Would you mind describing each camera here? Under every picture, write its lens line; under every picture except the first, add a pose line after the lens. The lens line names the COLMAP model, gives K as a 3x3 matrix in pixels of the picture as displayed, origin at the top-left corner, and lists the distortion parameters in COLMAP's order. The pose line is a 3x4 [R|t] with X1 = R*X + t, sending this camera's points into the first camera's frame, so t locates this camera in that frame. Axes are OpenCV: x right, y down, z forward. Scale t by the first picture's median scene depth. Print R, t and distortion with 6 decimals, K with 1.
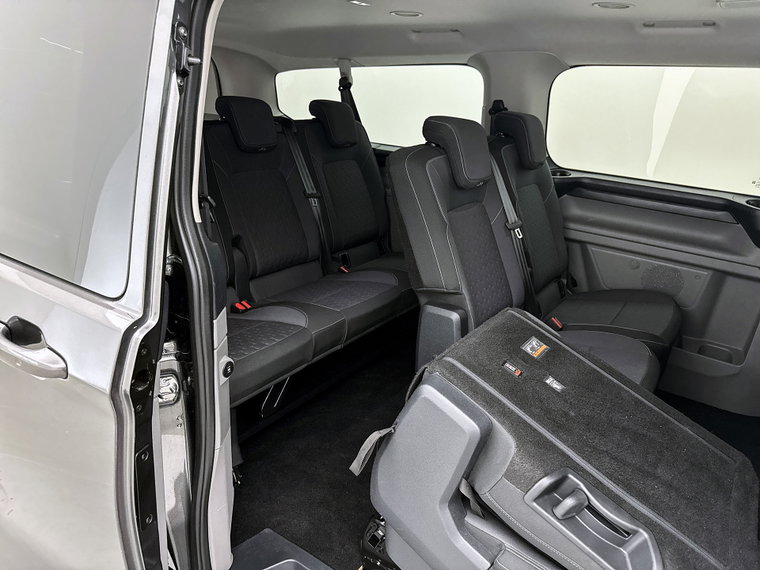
lens RADIAL K [[558.2, 0, 380.0], [0, 558.2, 285.0], [0, 0, 1]] dist [0.038448, -0.003240]
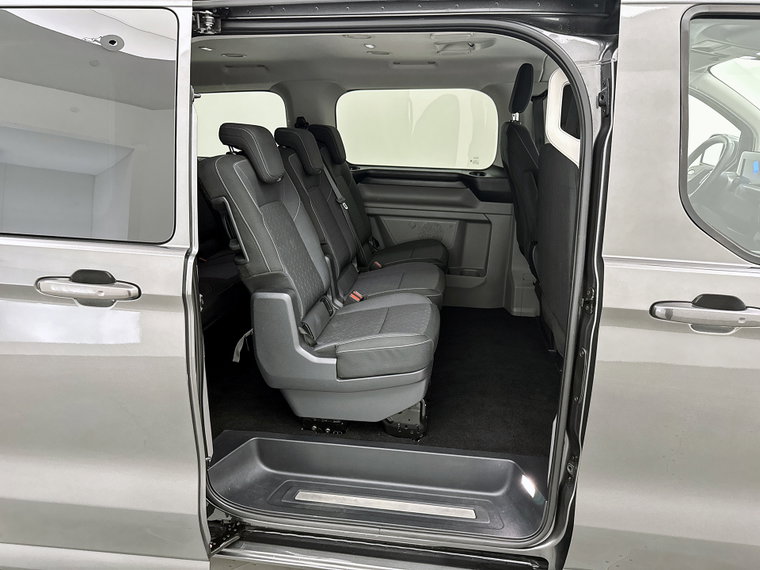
lens RADIAL K [[533.9, 0, 374.3], [0, 533.9, 284.9], [0, 0, 1]] dist [0.103695, -0.157370]
pose [[0.903953, -0.171757, 0.391622, -0.213405], [0.183871, 0.982928, 0.006673, 0.091570], [-0.386083, 0.065976, 0.920102, -0.234109]]
